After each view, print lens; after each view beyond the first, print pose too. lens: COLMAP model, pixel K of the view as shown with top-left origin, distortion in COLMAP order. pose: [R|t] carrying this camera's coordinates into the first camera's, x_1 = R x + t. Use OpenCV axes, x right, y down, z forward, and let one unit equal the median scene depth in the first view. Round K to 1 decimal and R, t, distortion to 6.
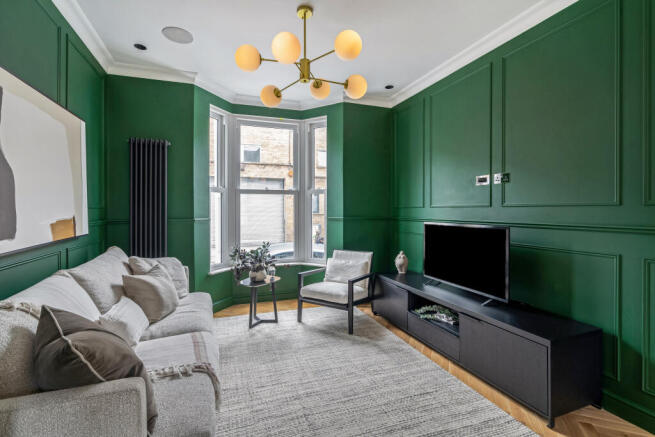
lens RADIAL K [[301.9, 0, 325.8], [0, 301.9, 213.8], [0, 0, 1]] dist [-0.011236, 0.001135]
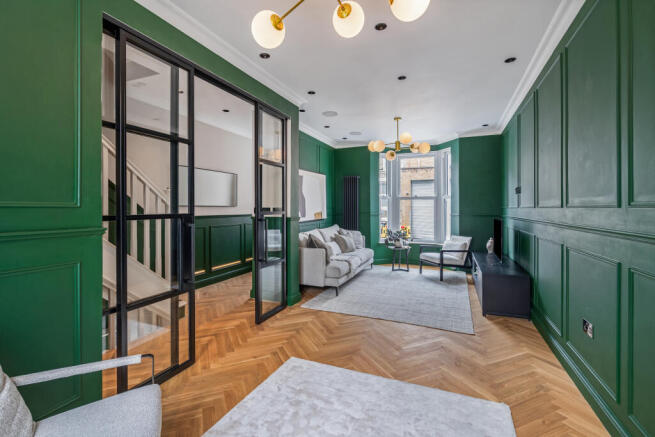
lens RADIAL K [[301.9, 0, 327.2], [0, 301.9, 212.5], [0, 0, 1]] dist [-0.011236, 0.001135]
pose [[0.734169, 0.011195, -0.678875, 0.744403], [-0.011001, 0.999929, 0.004592, 0.005428], [0.678878, 0.004097, 0.734240, -0.687135]]
